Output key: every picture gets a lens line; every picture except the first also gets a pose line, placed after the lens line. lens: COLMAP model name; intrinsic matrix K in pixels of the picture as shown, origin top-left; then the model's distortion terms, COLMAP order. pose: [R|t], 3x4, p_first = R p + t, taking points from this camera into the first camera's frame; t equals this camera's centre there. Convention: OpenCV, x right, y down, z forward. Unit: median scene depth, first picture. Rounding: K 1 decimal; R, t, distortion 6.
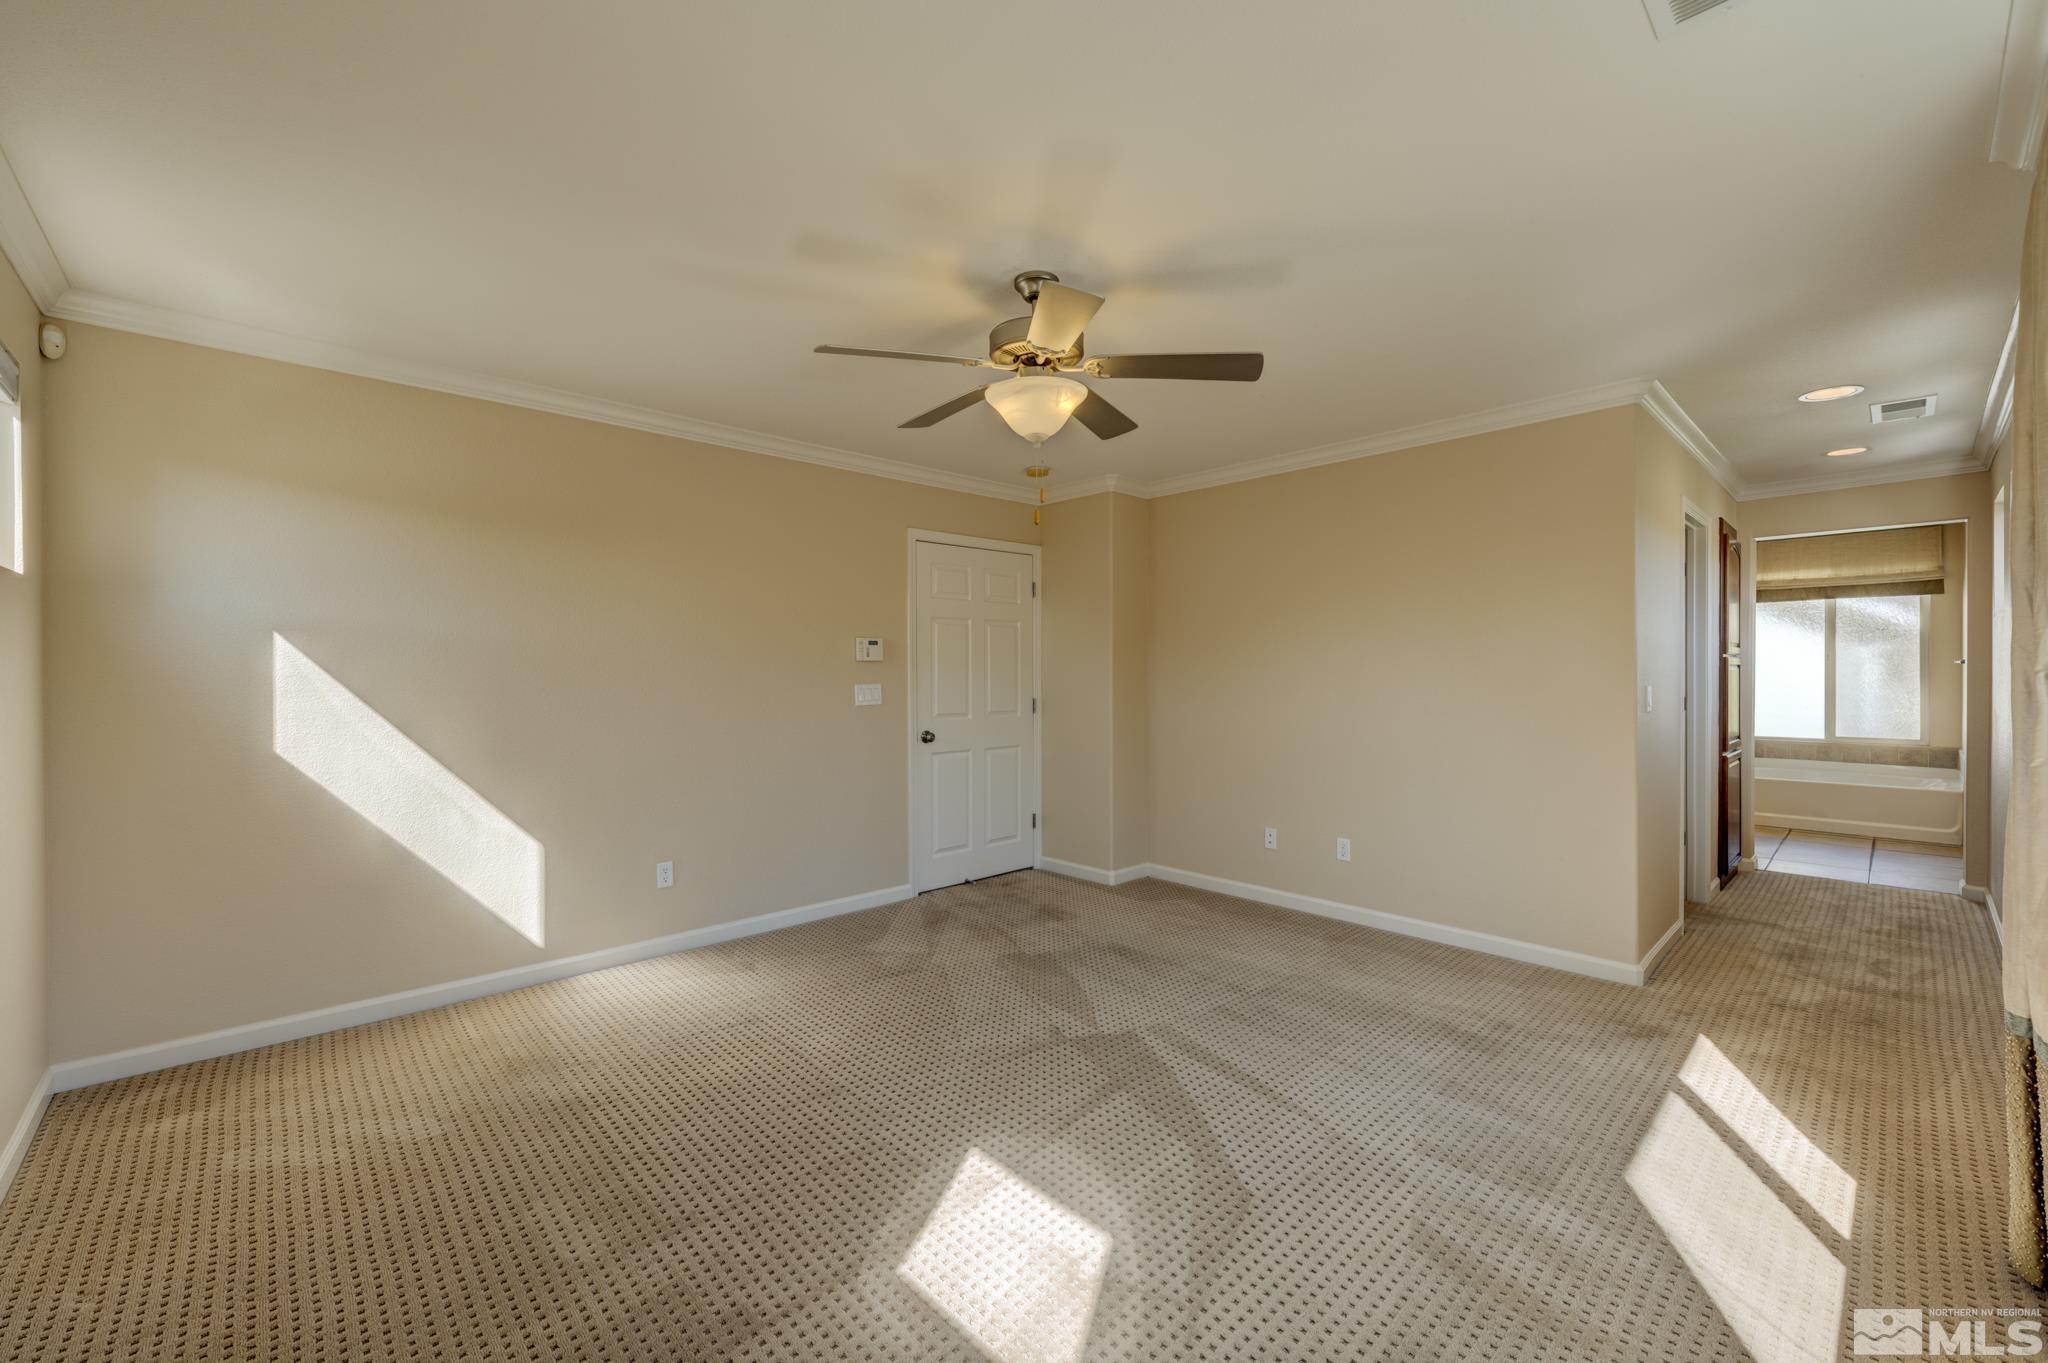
lens RADIAL K [[825.0, 0, 1027.2], [0, 825.0, 676.2], [0, 0, 1]] dist [0.002288, -0.000760]
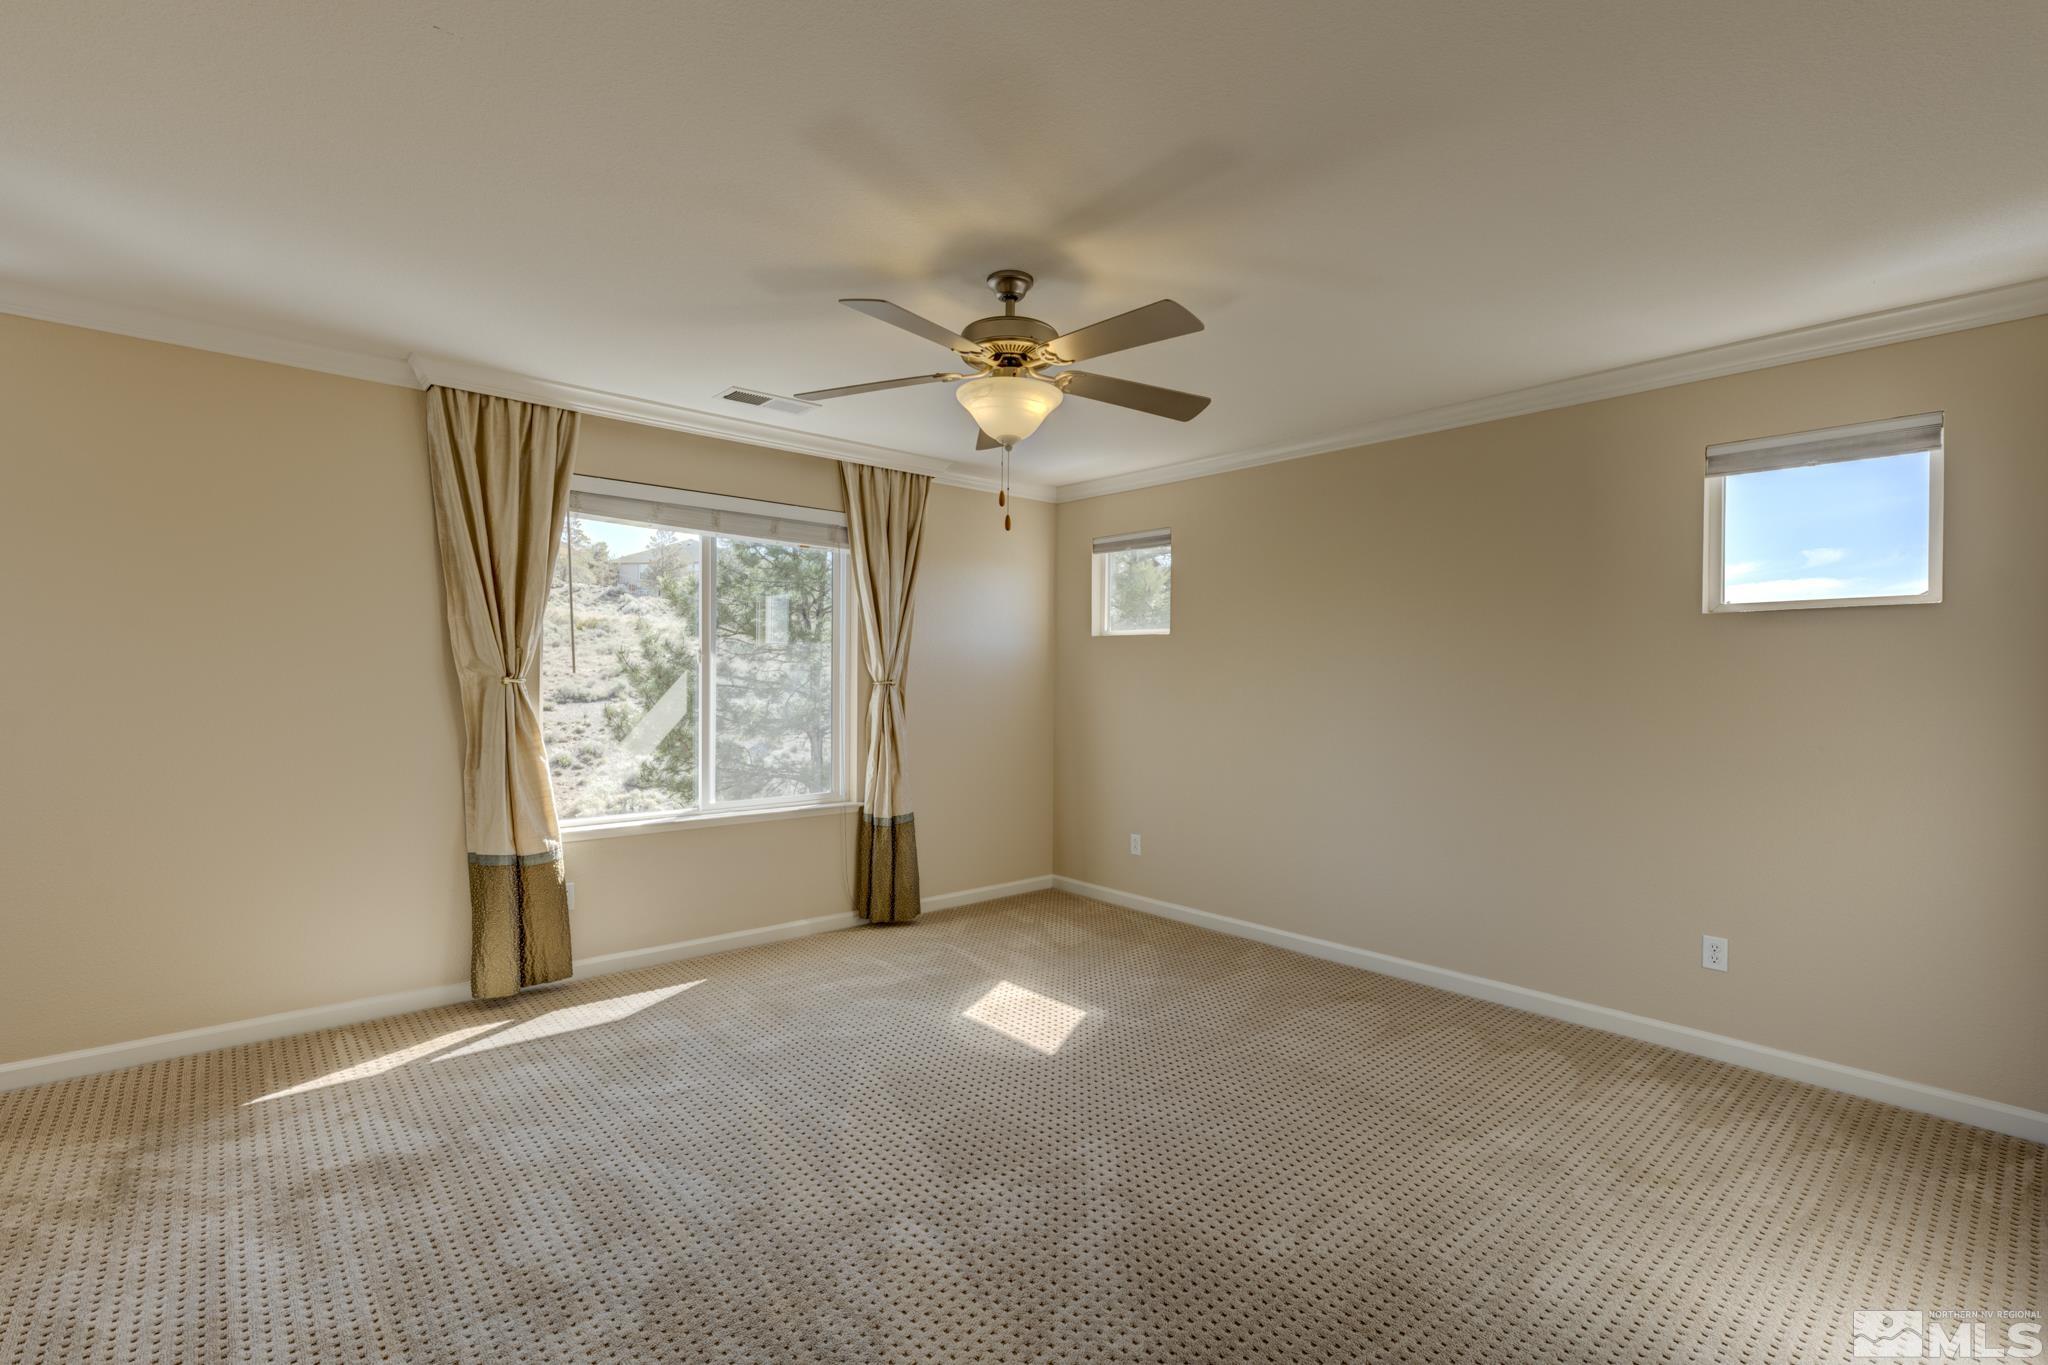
lens RADIAL K [[887.9, 0, 1024.3], [0, 887.9, 681.7], [0, 0, 1]] dist [-0.000641, -0.000084]
pose [[-0.998566, -0.009058, 0.052763, -0.044104], [-0.008757, 0.999944, 0.005935, -0.007912], [-0.052814, 0.005464, -0.998589, 1.350622]]
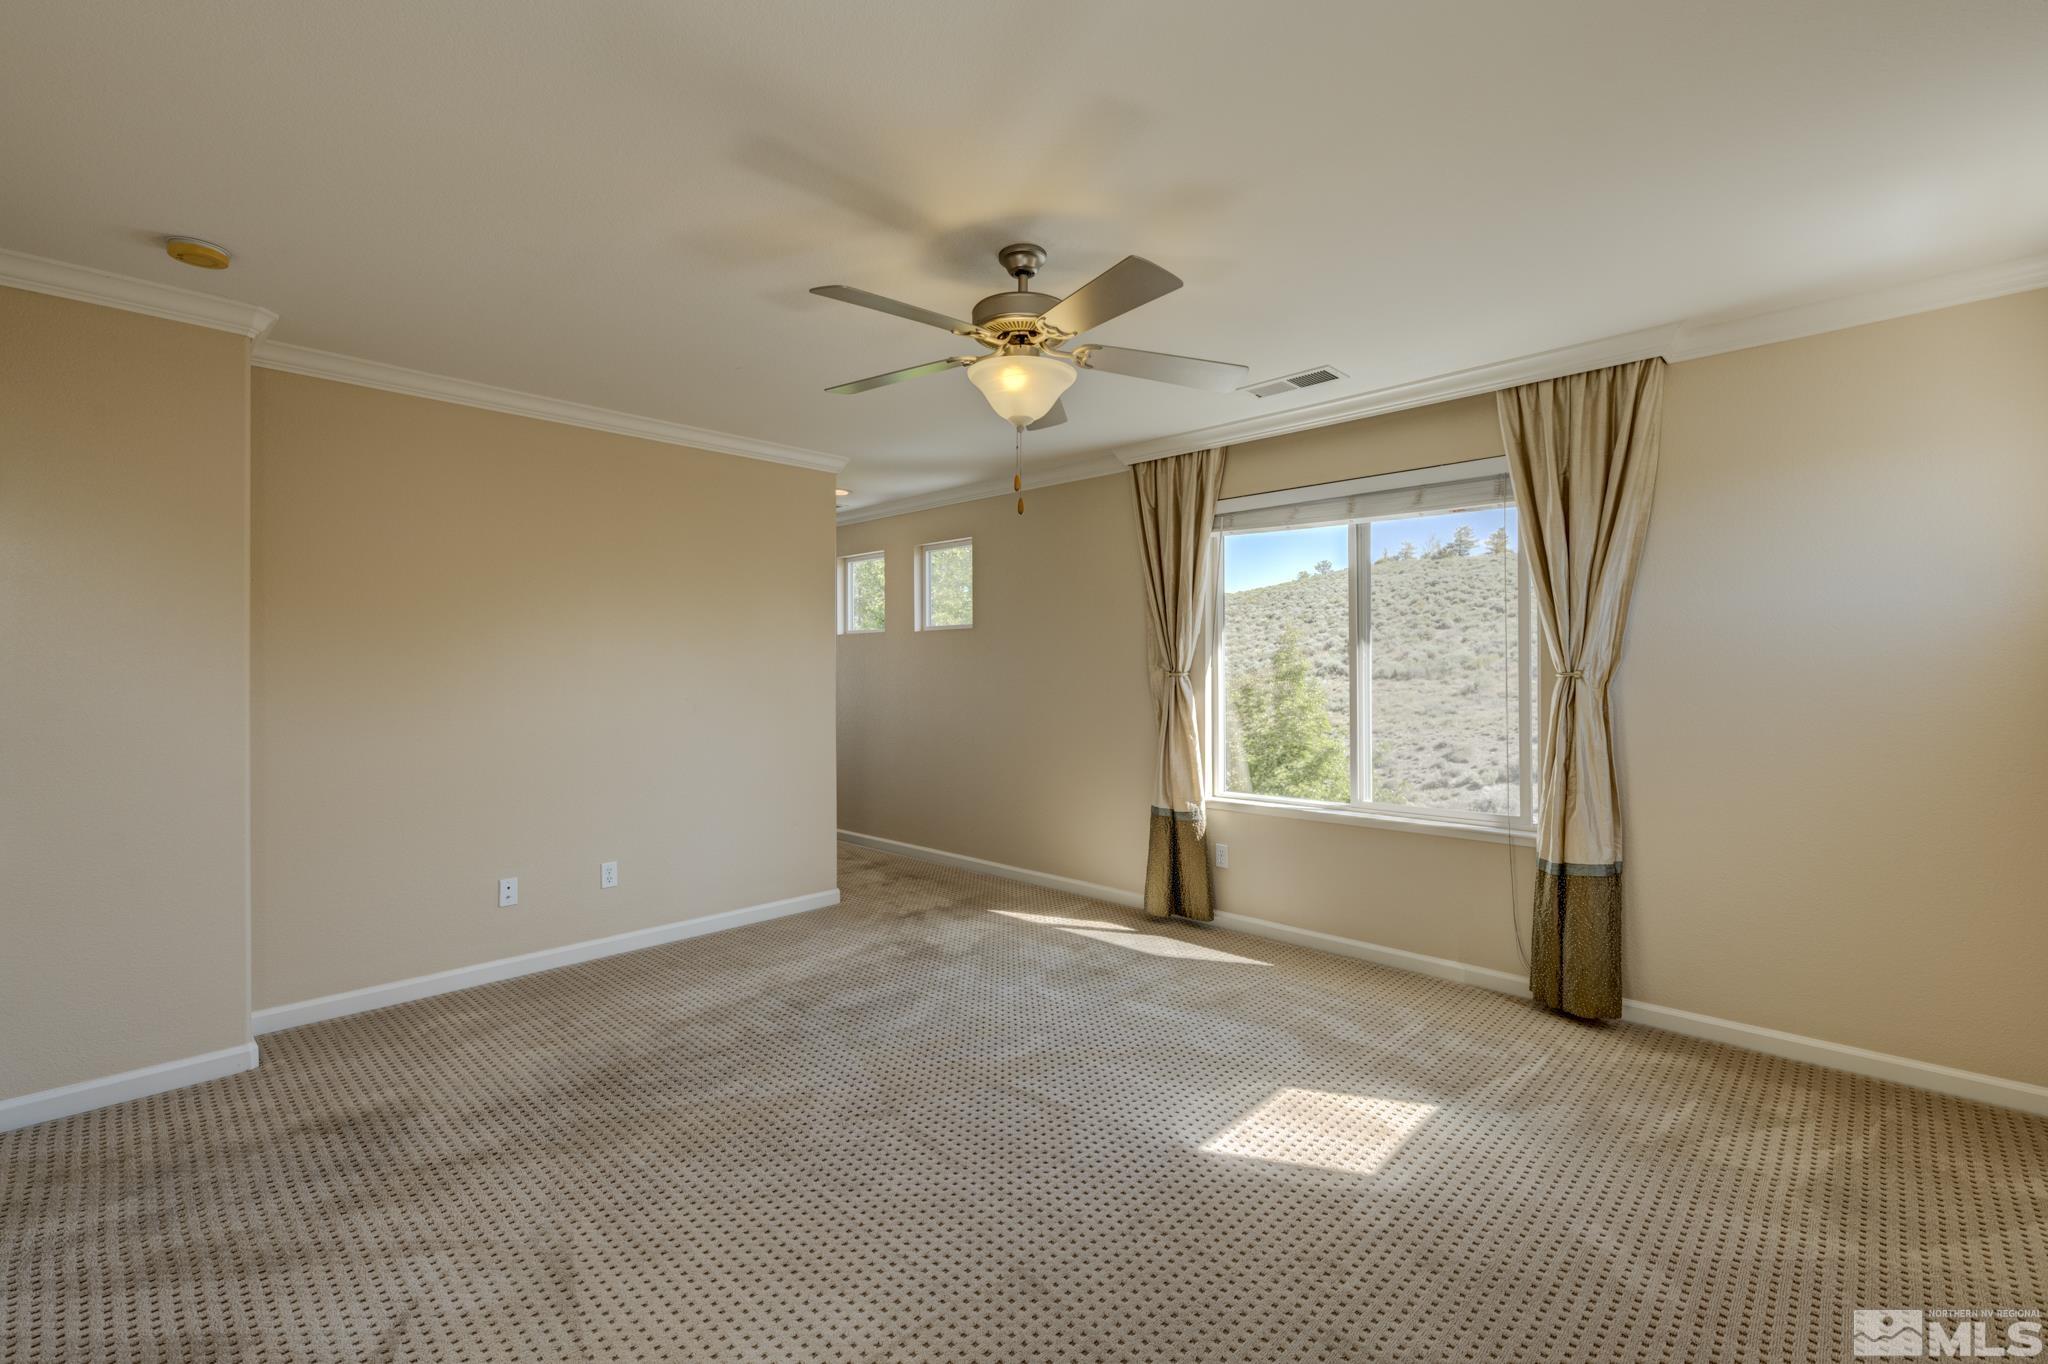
lens RADIAL K [[887.9, 0, 1019.5], [0, 887.9, 671.9], [0, 0, 1]] dist [-0.000641, -0.000084]
pose [[-0.047698, -0.003503, 0.998856, -0.659271], [0.004296, 0.999984, 0.003712, -0.006653], [-0.998853, 0.004468, -0.047683, 0.697250]]
